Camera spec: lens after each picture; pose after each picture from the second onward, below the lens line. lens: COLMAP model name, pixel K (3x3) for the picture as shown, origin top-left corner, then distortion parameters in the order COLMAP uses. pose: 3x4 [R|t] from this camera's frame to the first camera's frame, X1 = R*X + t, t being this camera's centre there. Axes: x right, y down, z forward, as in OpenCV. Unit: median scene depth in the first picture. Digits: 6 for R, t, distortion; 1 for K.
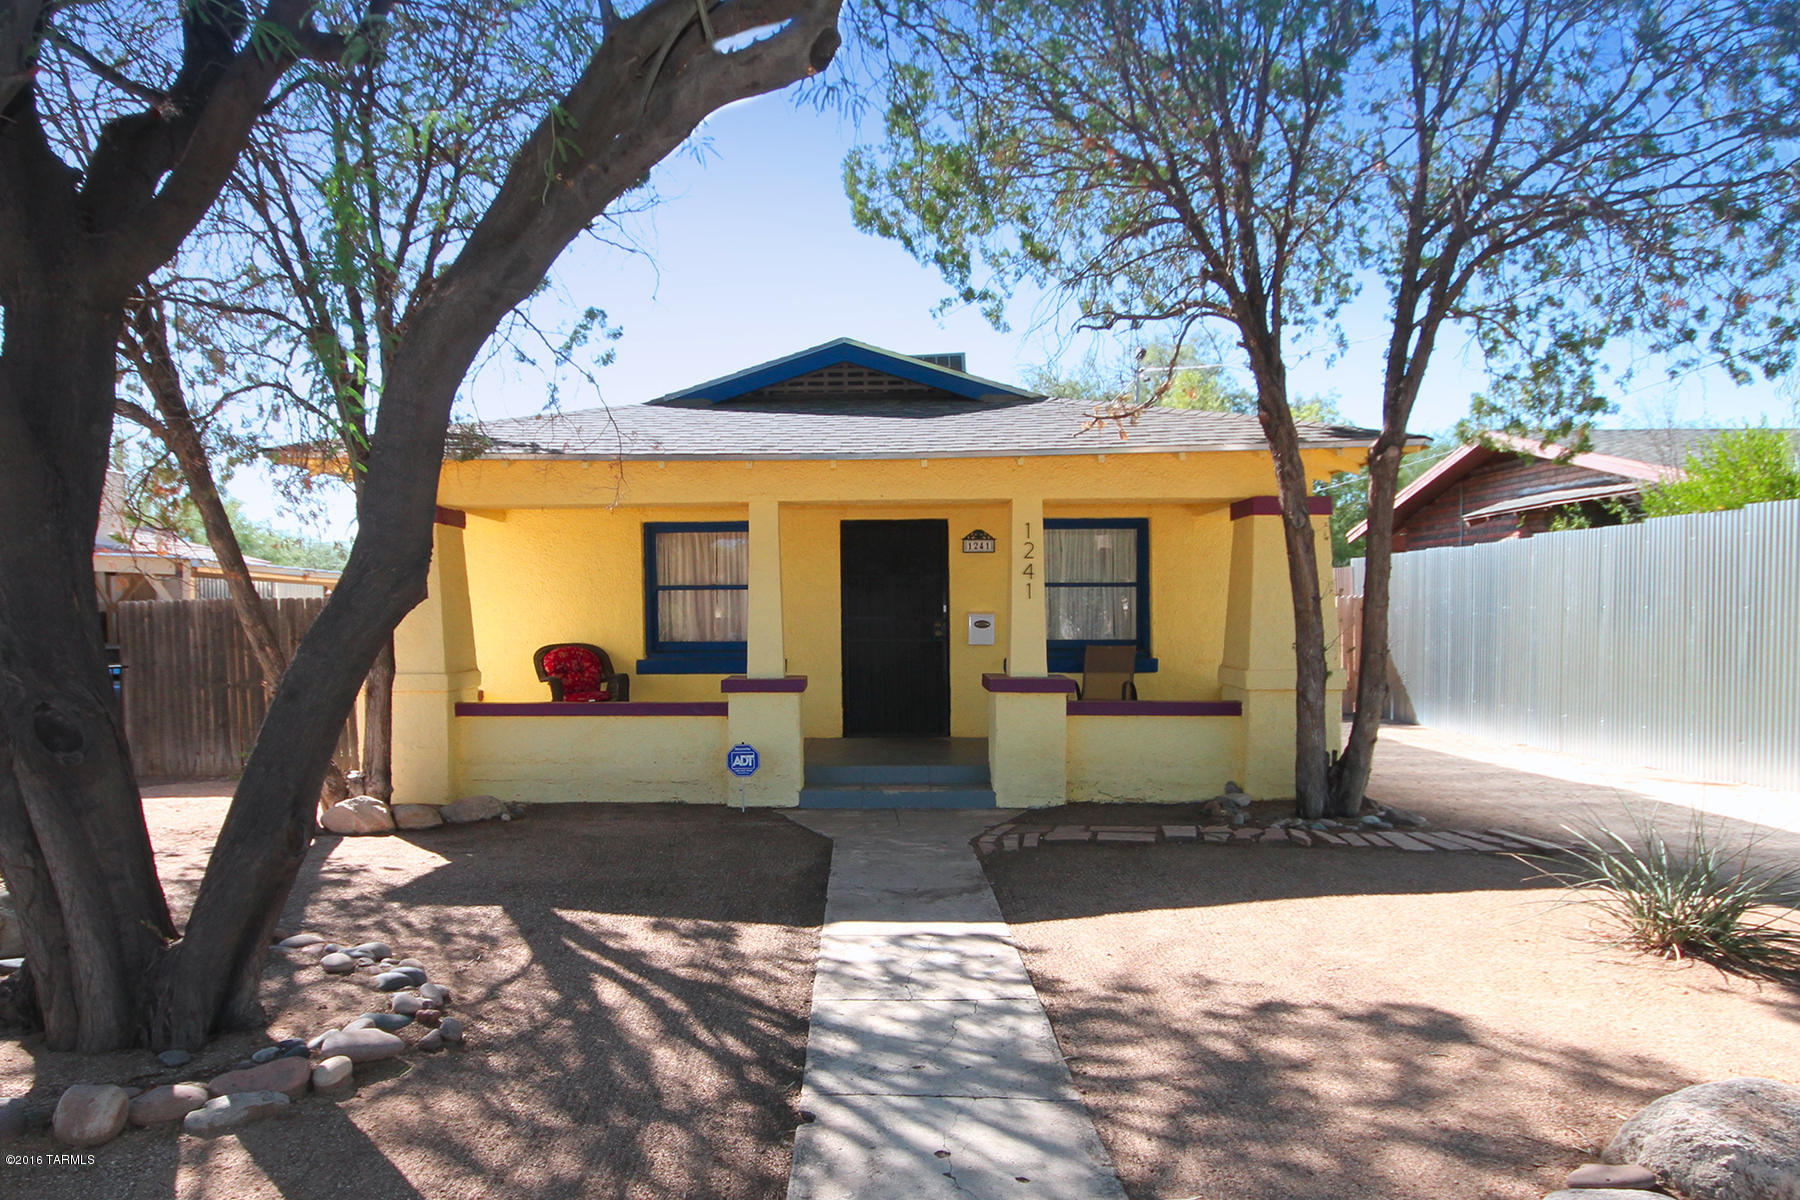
lens RADIAL K [[854.0, 0, 901.2], [0, 854.0, 626.4], [0, 0, 1]] dist [-0.003256, -0.001061]
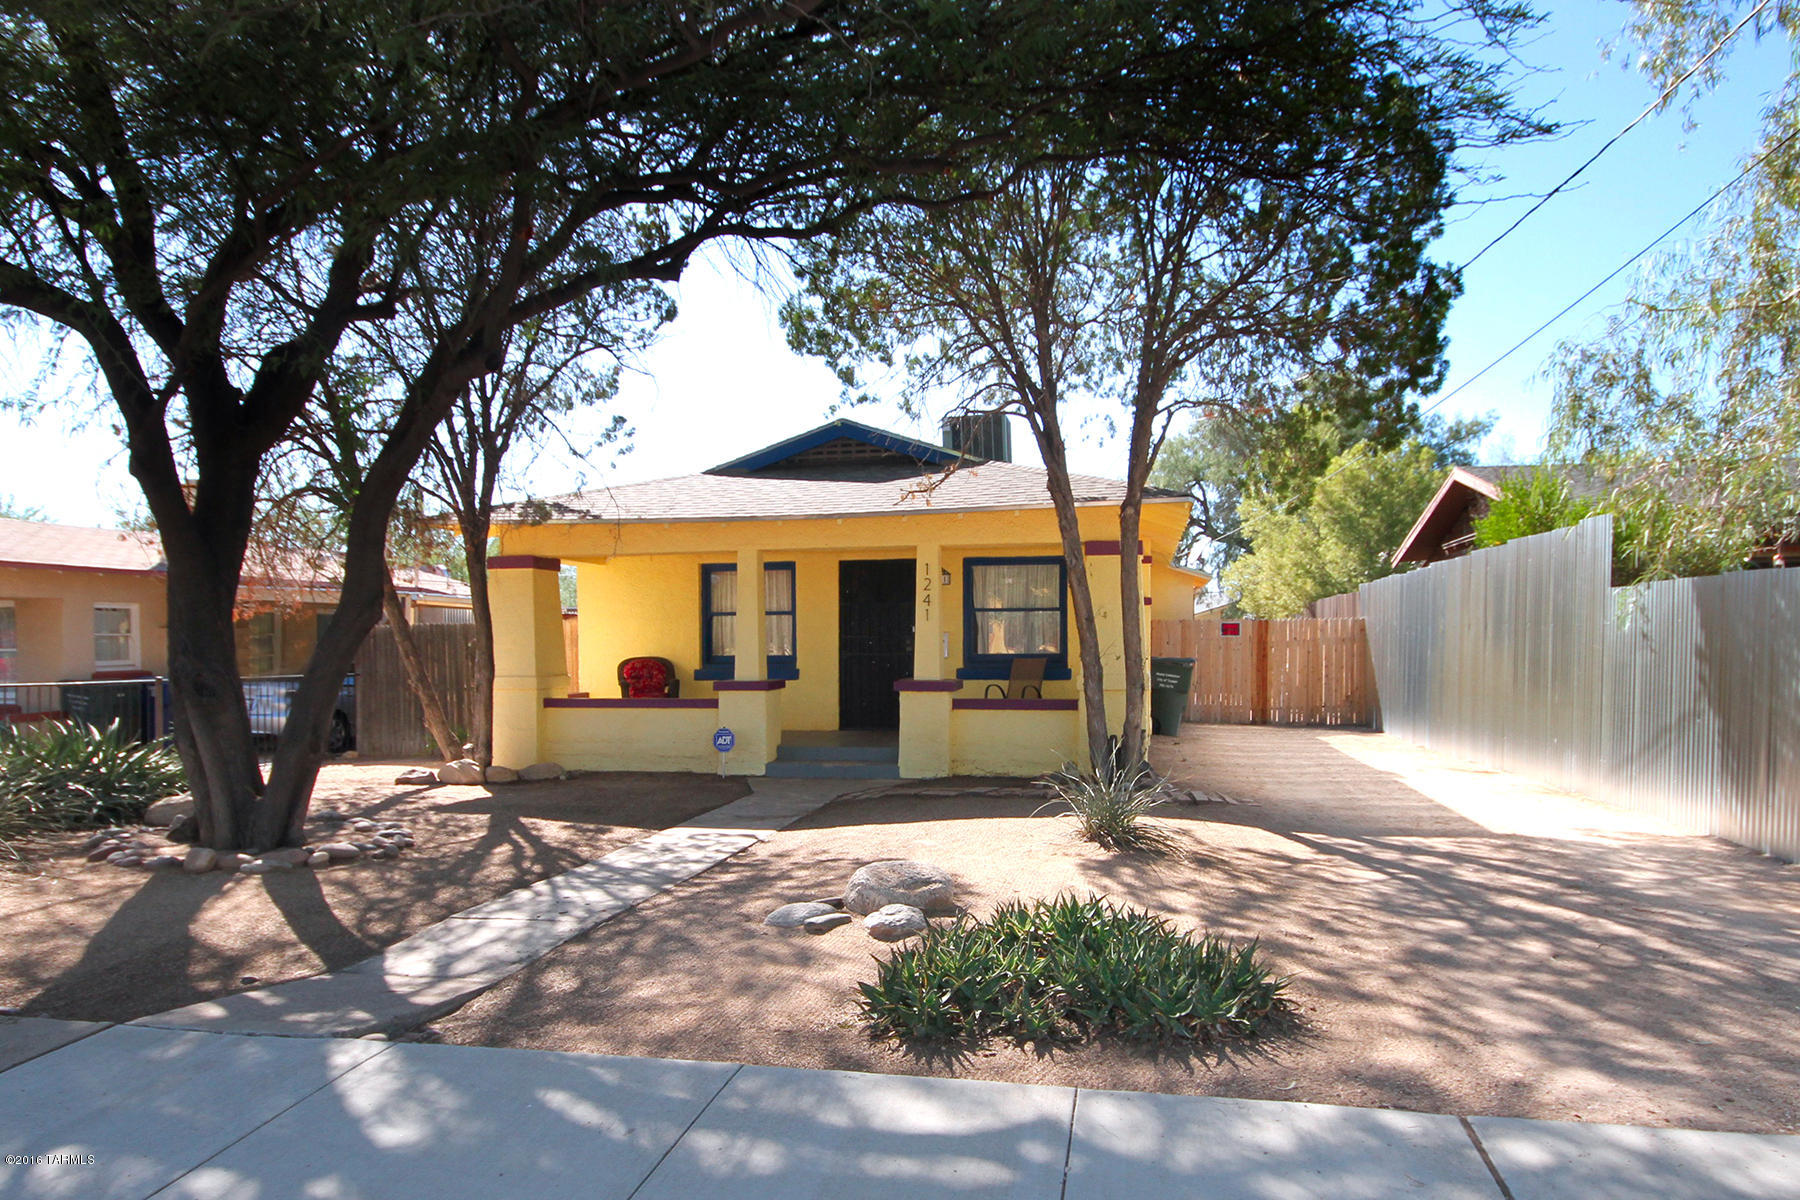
lens RADIAL K [[761.8, 0, 901.6], [0, 761.8, 638.3], [0, 0, 1]] dist [0.000282, -0.000022]
pose [[0.989475, -0.001745, -0.144695, 0.373704], [0.000176, 0.999941, -0.010858, 0.010071], [0.144705, 0.010718, 0.989417, -0.227565]]
